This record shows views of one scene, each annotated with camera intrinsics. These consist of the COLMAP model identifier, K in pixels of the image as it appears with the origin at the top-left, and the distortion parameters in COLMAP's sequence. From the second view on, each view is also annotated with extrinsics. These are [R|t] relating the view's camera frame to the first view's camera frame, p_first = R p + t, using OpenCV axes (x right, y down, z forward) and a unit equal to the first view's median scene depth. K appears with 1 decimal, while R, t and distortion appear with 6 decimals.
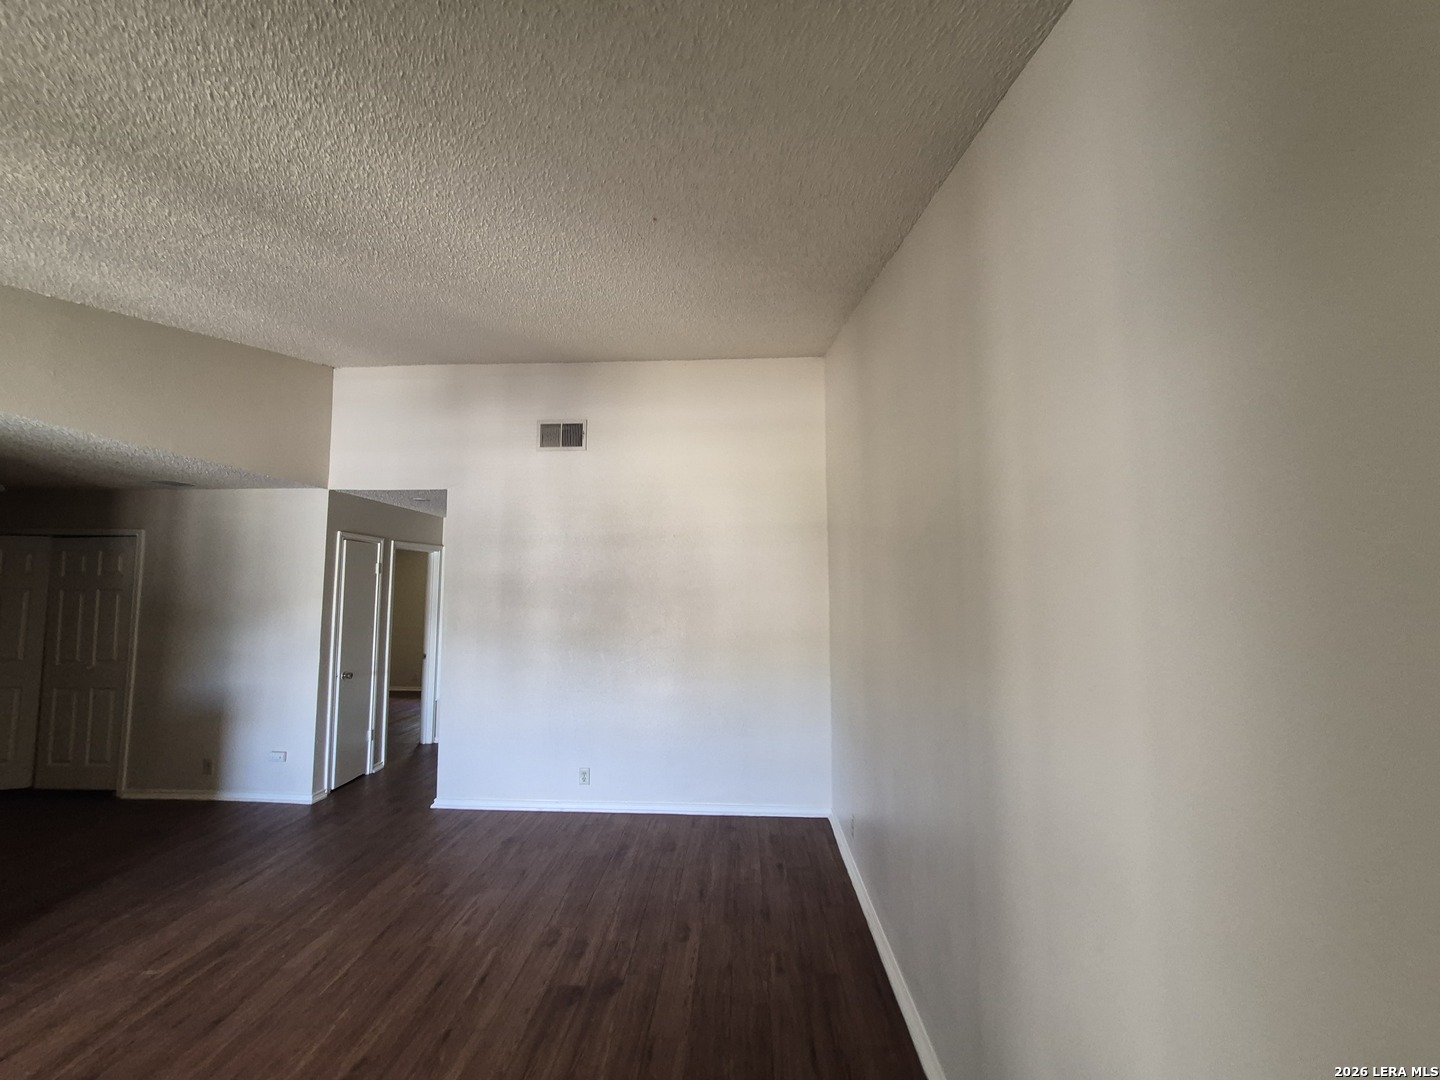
lens RADIAL K [[565.3, 0, 707.9], [0, 565.3, 547.8], [0, 0, 1]] dist [0.007574, -0.000037]
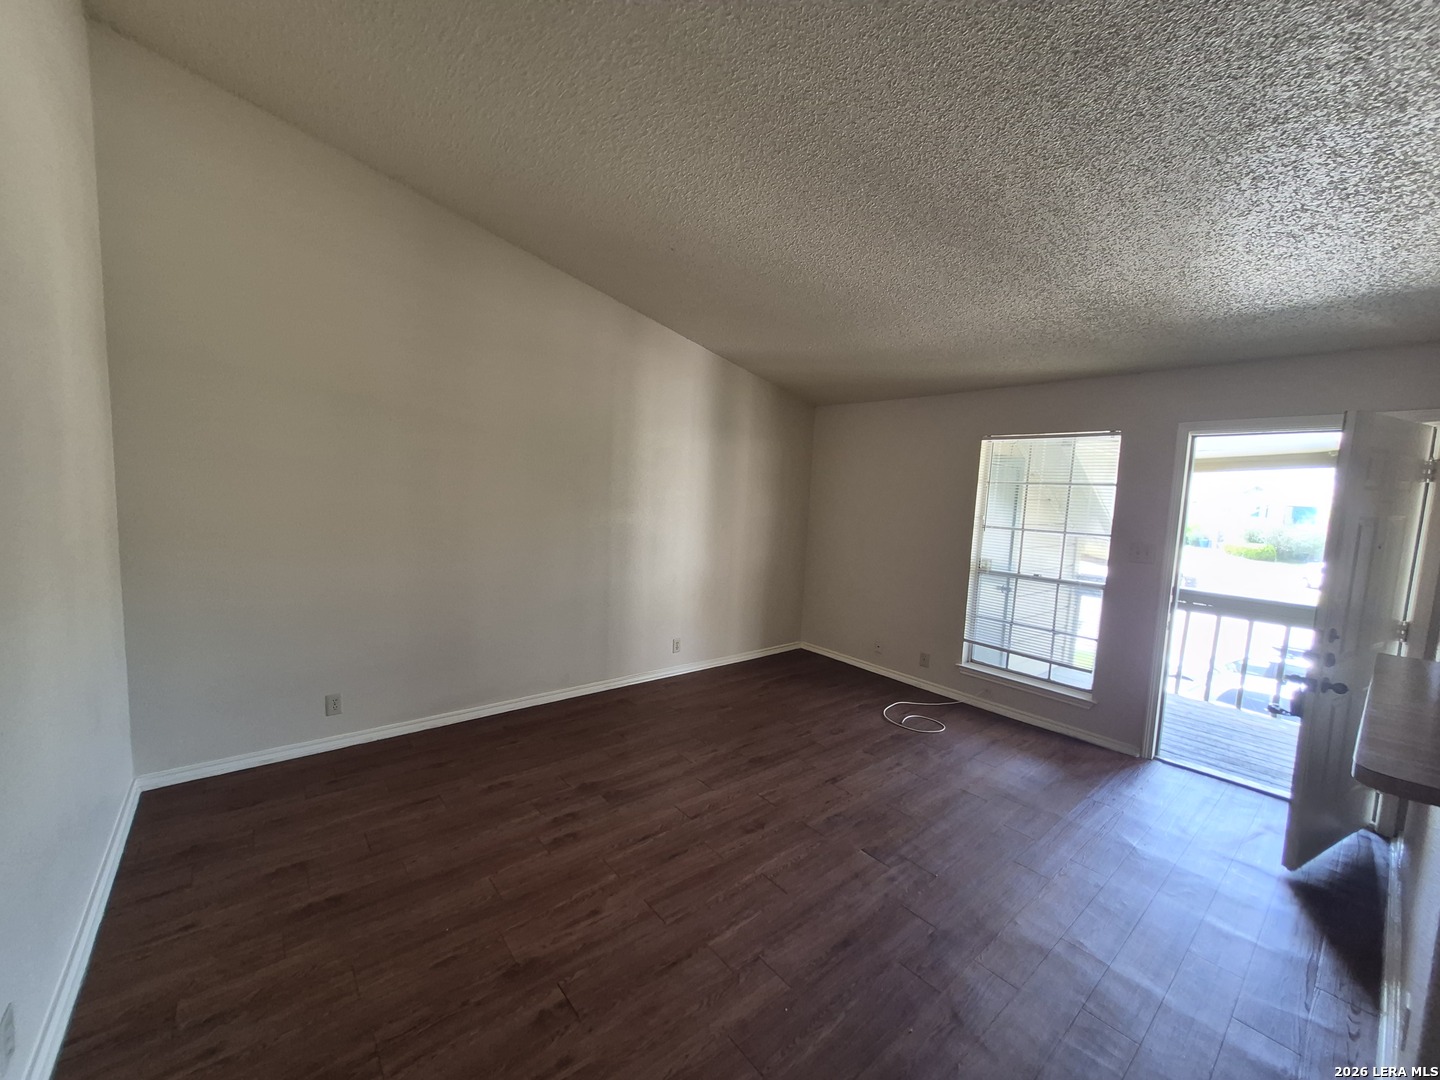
lens RADIAL K [[565.3, 0, 707.9], [0, 565.3, 547.8], [0, 0, 1]] dist [0.007574, -0.000037]
pose [[-0.680381, -0.108917, 0.724720, -0.897070], [-0.109273, 0.992917, 0.046636, 0.111979], [-0.724666, -0.047463, -0.687463, 1.258827]]
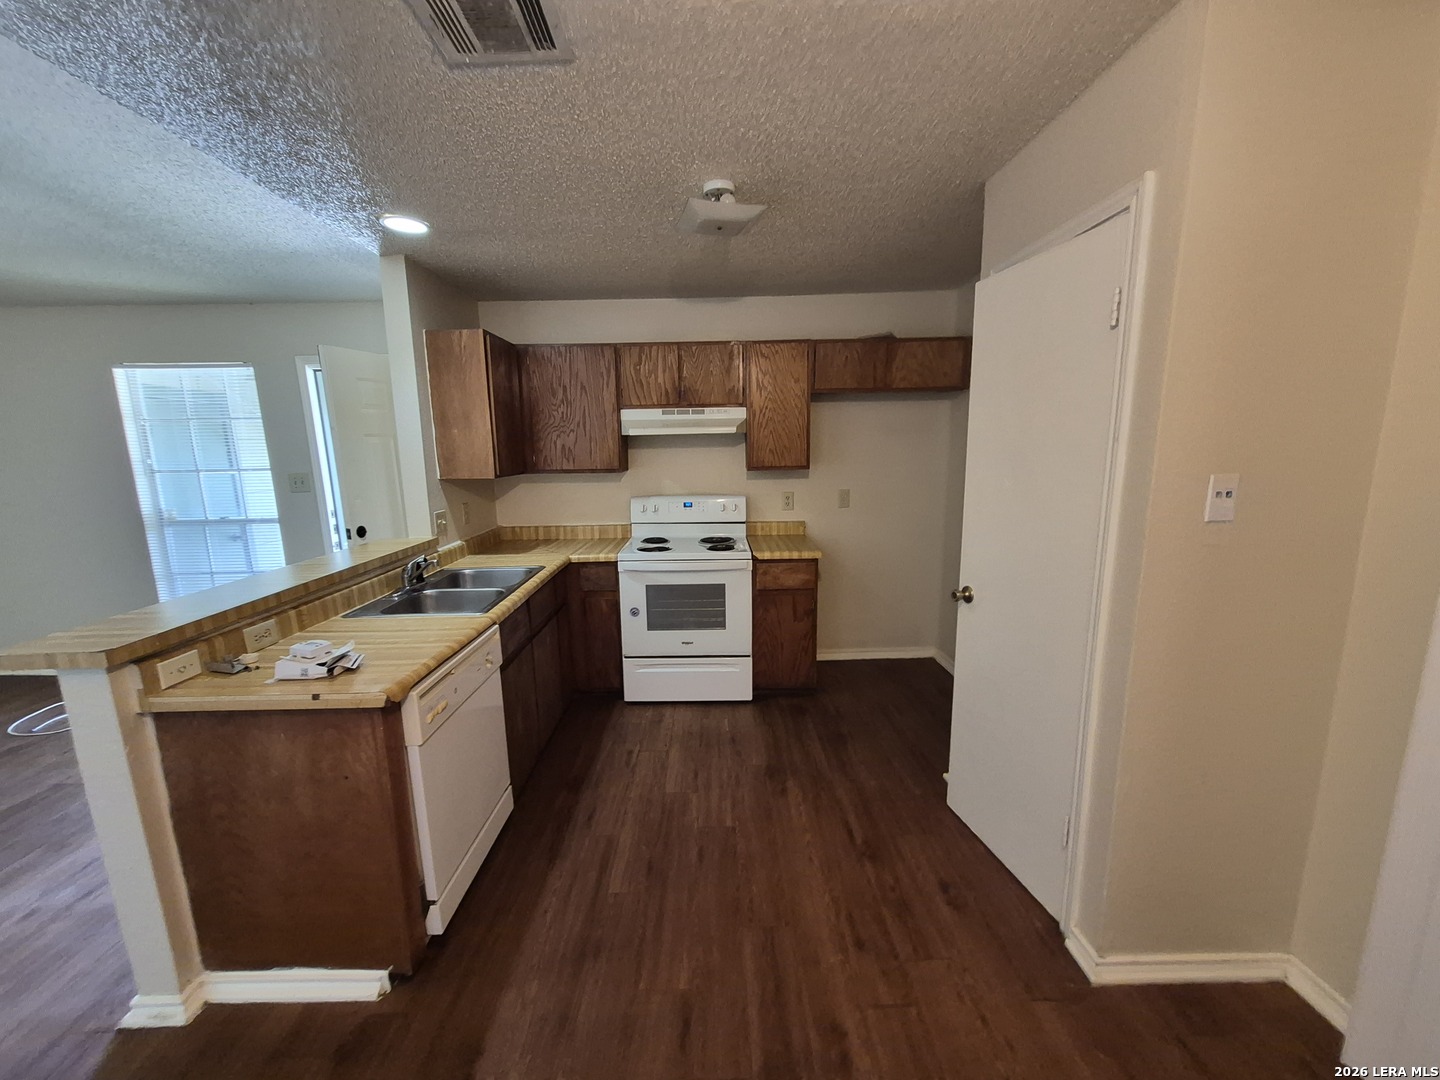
lens RADIAL K [[565.3, 0, 707.9], [0, 565.3, 547.8], [0, 0, 1]] dist [0.007574, -0.000037]
pose [[-0.997952, 0.024090, -0.059264, -1.448598], [0.018346, 0.995248, 0.095631, 0.118551], [0.061286, 0.094348, -0.993651, 1.104145]]
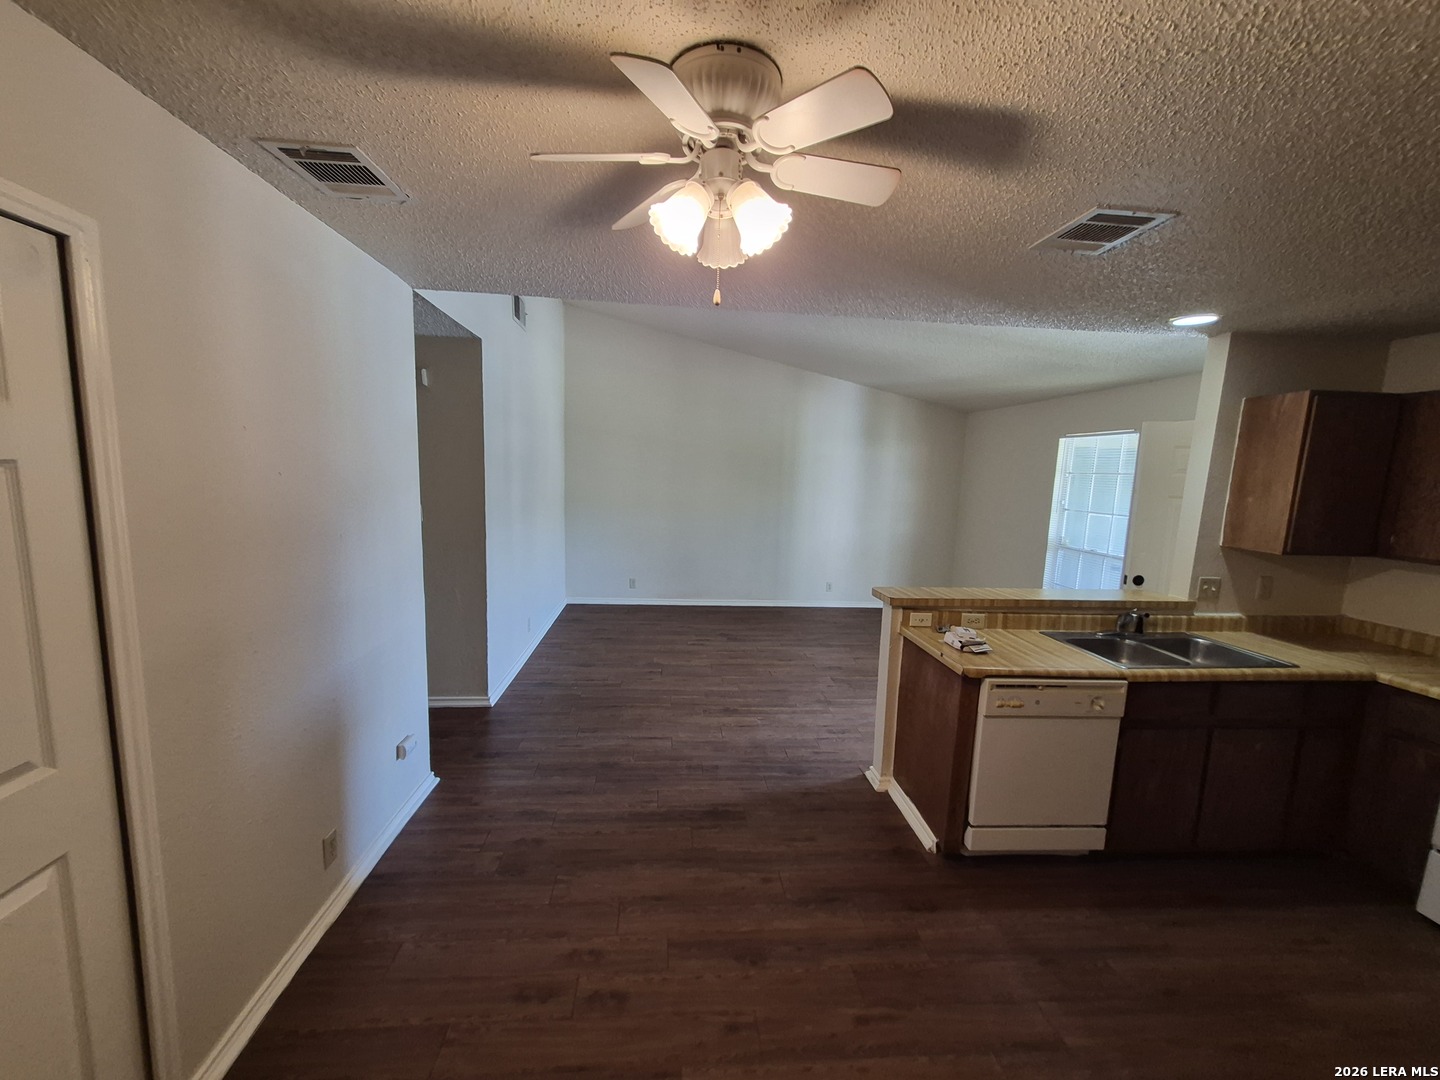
lens RADIAL K [[565.3, 0, 707.9], [0, 565.3, 547.8], [0, 0, 1]] dist [0.007574, -0.000037]
pose [[-0.141154, -0.146522, 0.979085, -1.862731], [-0.114727, 0.984744, 0.130829, 0.063104], [-0.983318, -0.093860, -0.155810, 1.100010]]
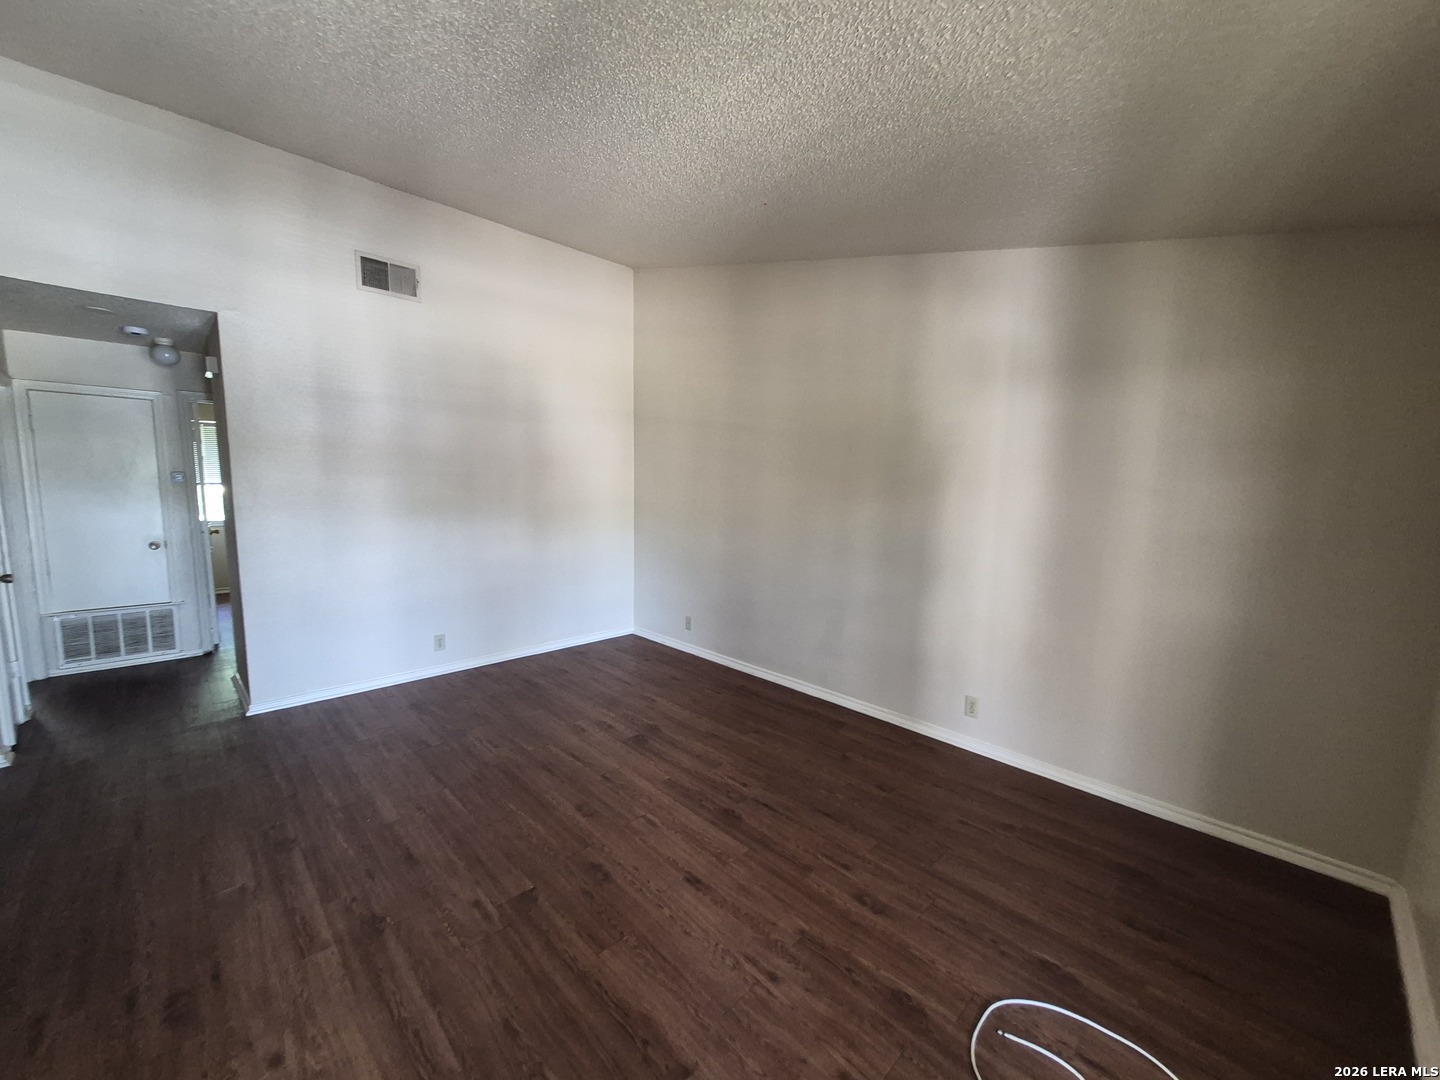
lens RADIAL K [[562.0, 0, 716.0], [0, 562.0, 551.4], [0, 0, 1]] dist [0.006561, -0.000043]
pose [[0.672742, -0.085599, 0.734909, -0.821586], [-0.077494, 0.979670, 0.185046, 0.017791], [-0.735808, -0.181439, 0.652432, -0.007282]]
